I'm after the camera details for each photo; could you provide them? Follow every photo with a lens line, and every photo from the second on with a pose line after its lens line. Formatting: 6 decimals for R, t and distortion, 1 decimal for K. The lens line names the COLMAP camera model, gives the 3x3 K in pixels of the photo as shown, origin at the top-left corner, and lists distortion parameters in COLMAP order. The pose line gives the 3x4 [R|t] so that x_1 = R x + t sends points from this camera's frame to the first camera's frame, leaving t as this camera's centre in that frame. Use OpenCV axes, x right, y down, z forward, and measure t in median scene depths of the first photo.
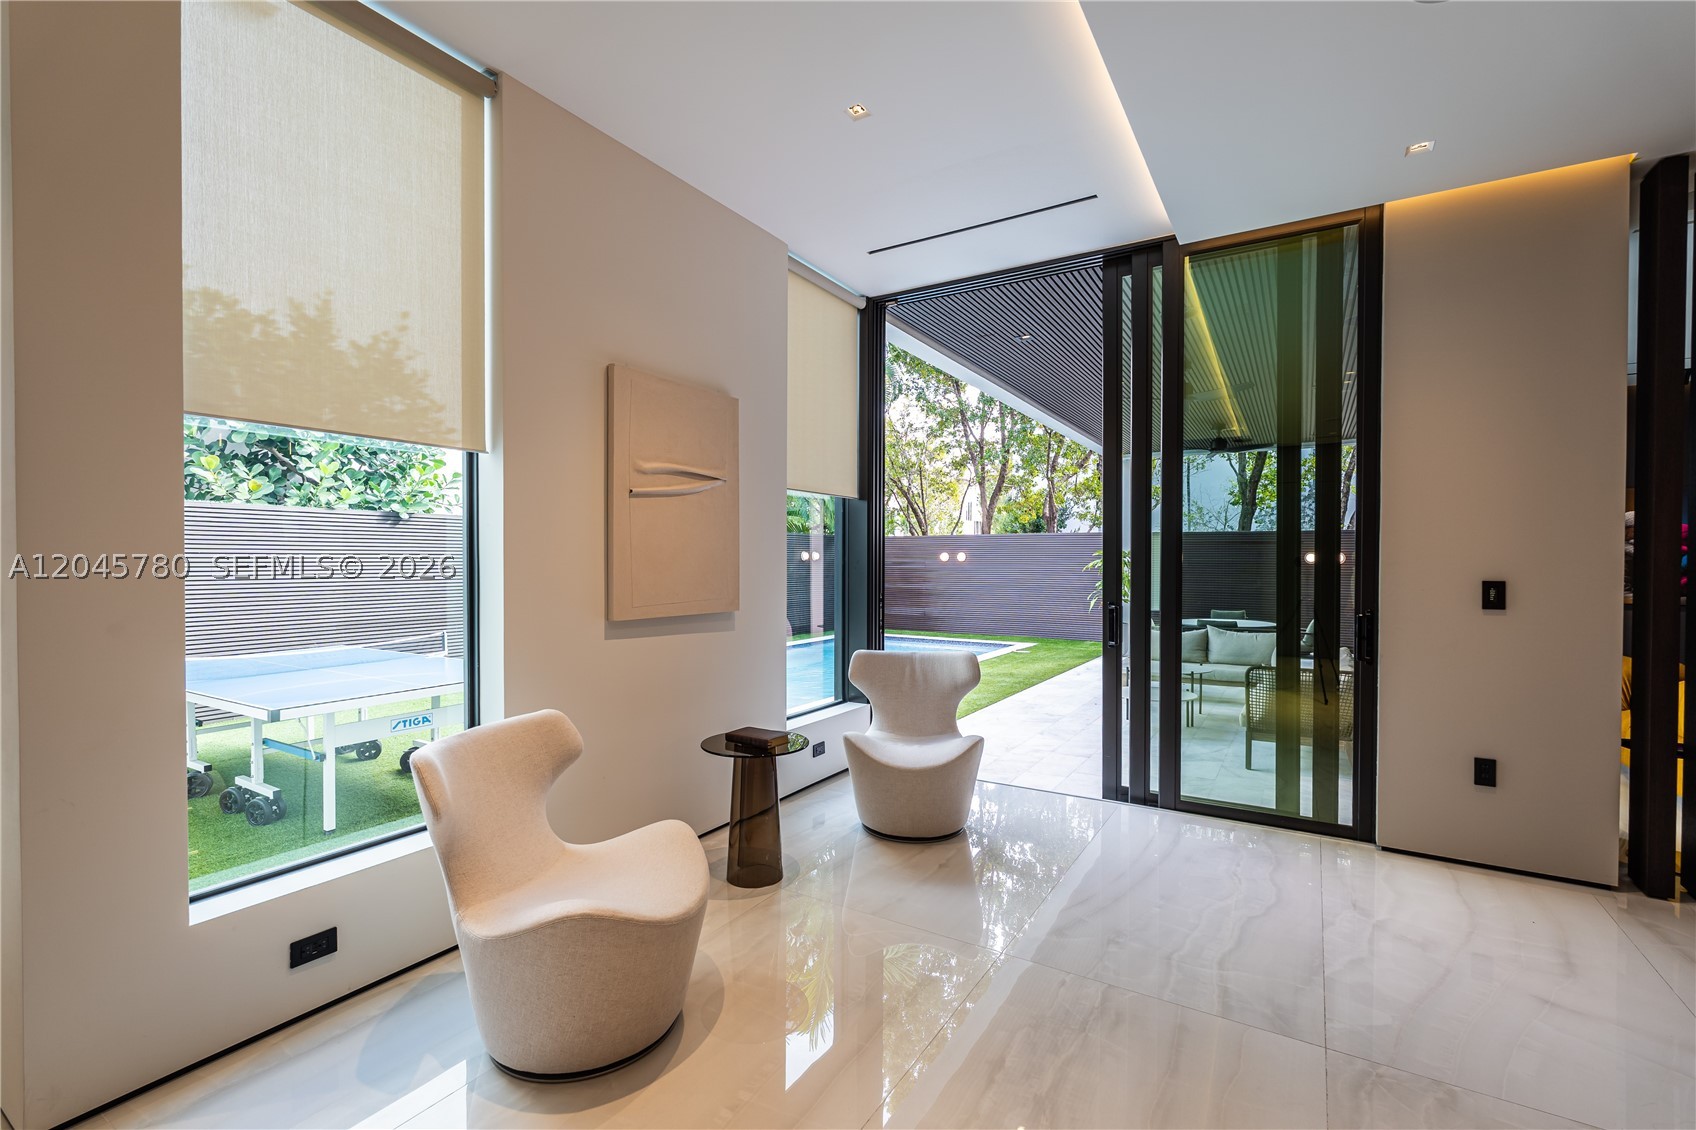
lens RADIAL K [[755.0, 0, 841.7], [0, 755.0, 573.0], [0, 0, 1]] dist [0.001722, 0.000392]
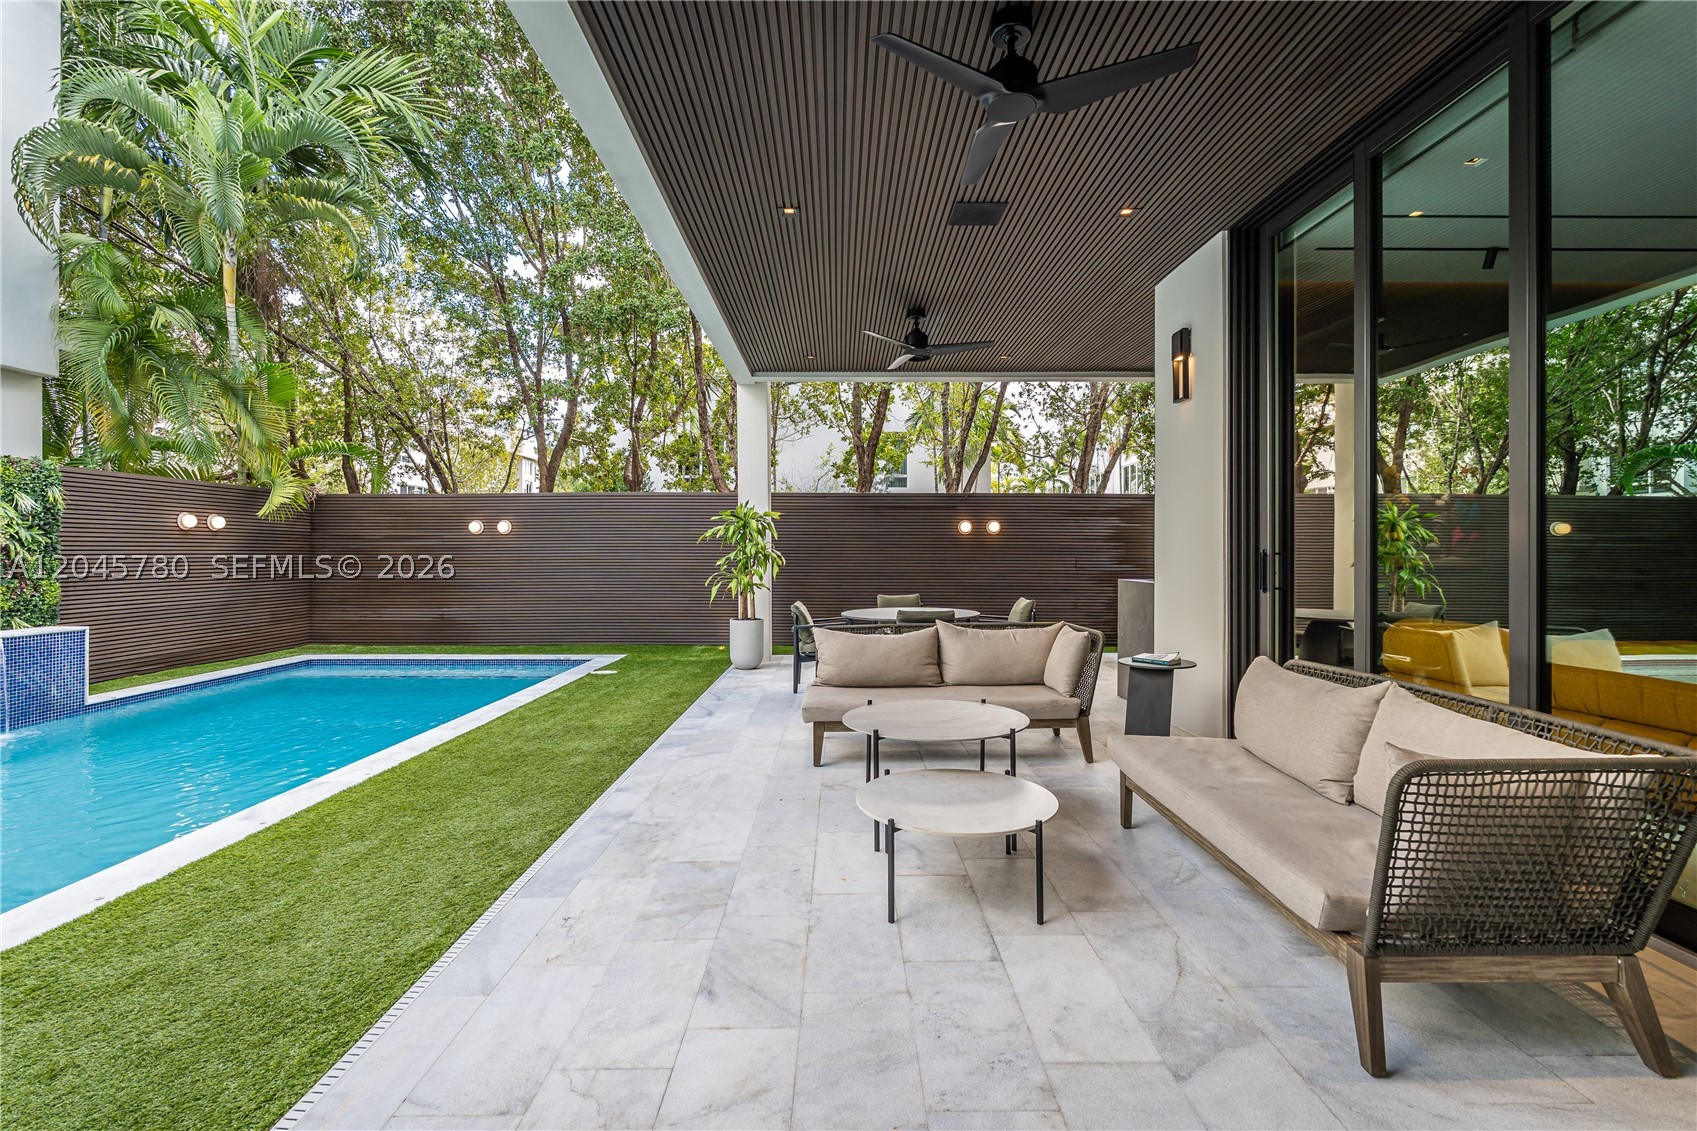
lens RADIAL K [[755.5, 0, 835.2], [0, 755.5, 553.3], [0, 0, 1]] dist [0.001722, 0.000392]
pose [[0.853050, -0.002409, 0.521823, 0.112153], [0.011781, 0.999823, -0.014643, 0.025098], [-0.521696, 0.018638, 0.852928, 0.538196]]
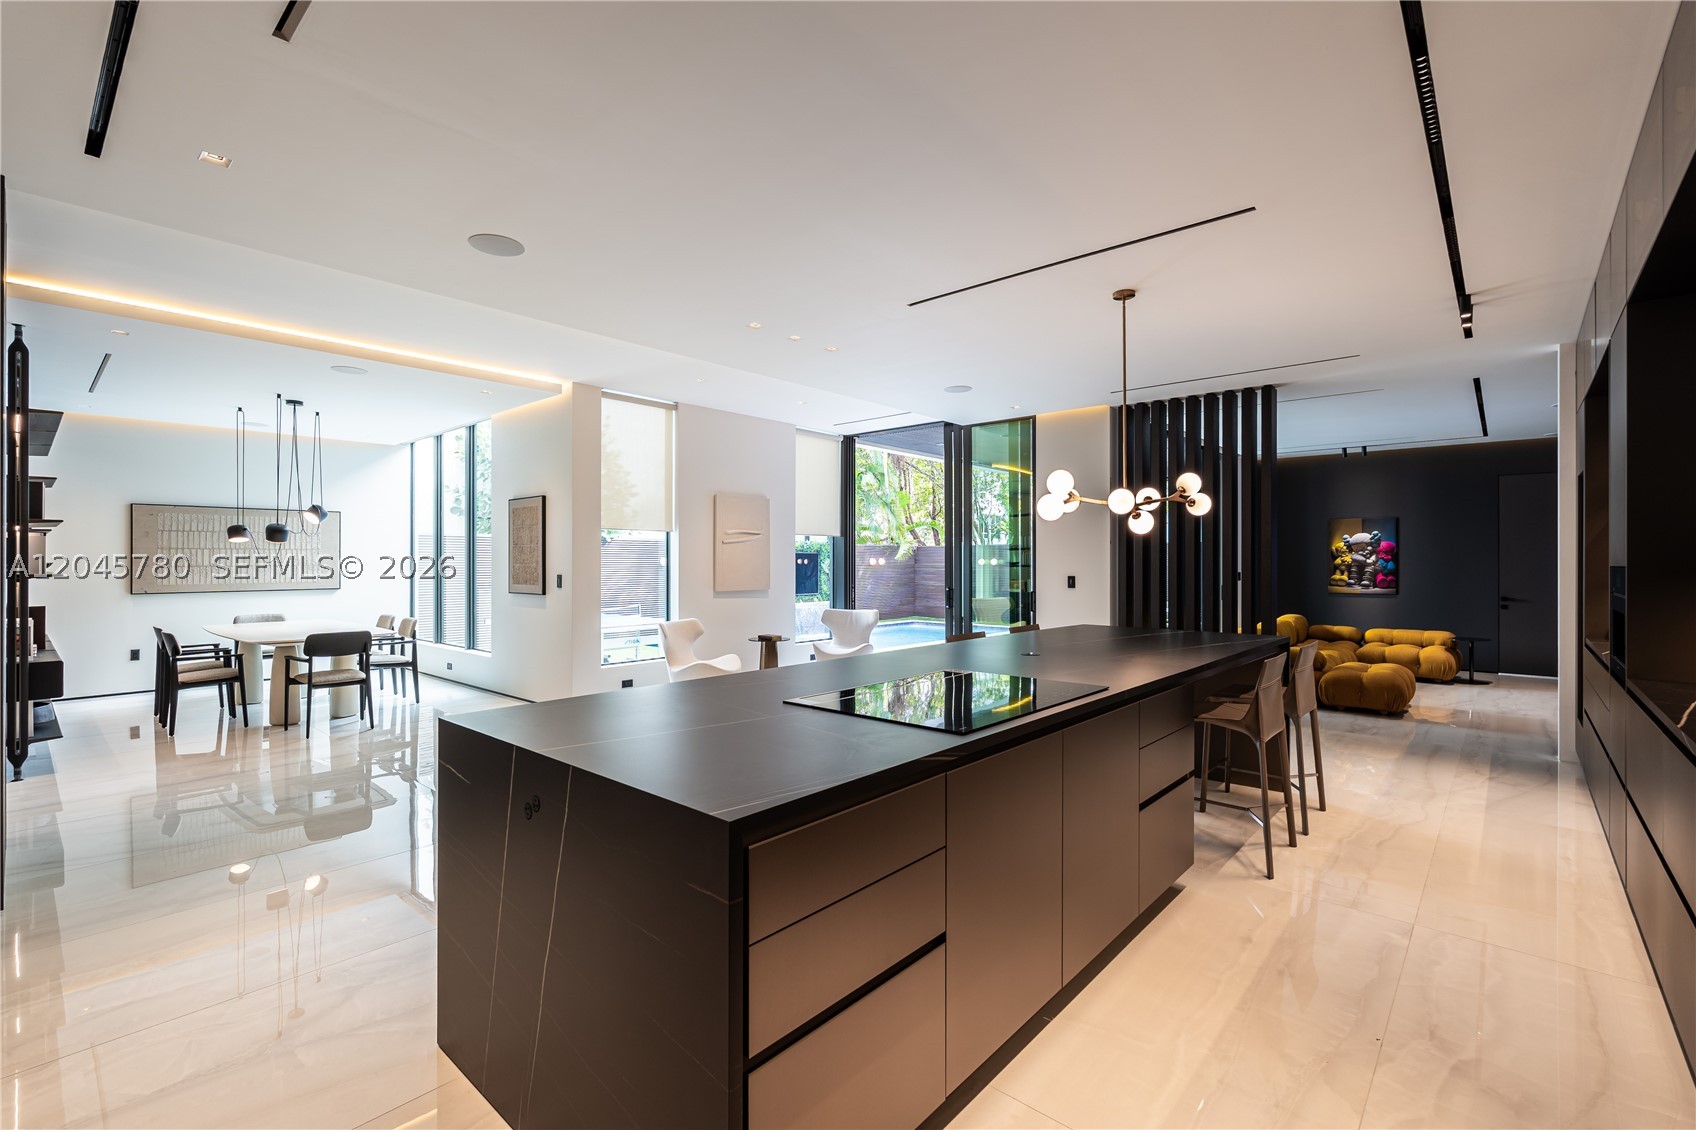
lens RADIAL K [[755.0, 0, 842.1], [0, 755.0, 559.1], [0, 0, 1]] dist [0.001722, 0.000392]
pose [[0.986209, -0.003384, -0.165468, 0.208943], [-0.000047, 0.999785, -0.020732, 0.002350], [0.165503, 0.020454, 0.985997, -0.563126]]
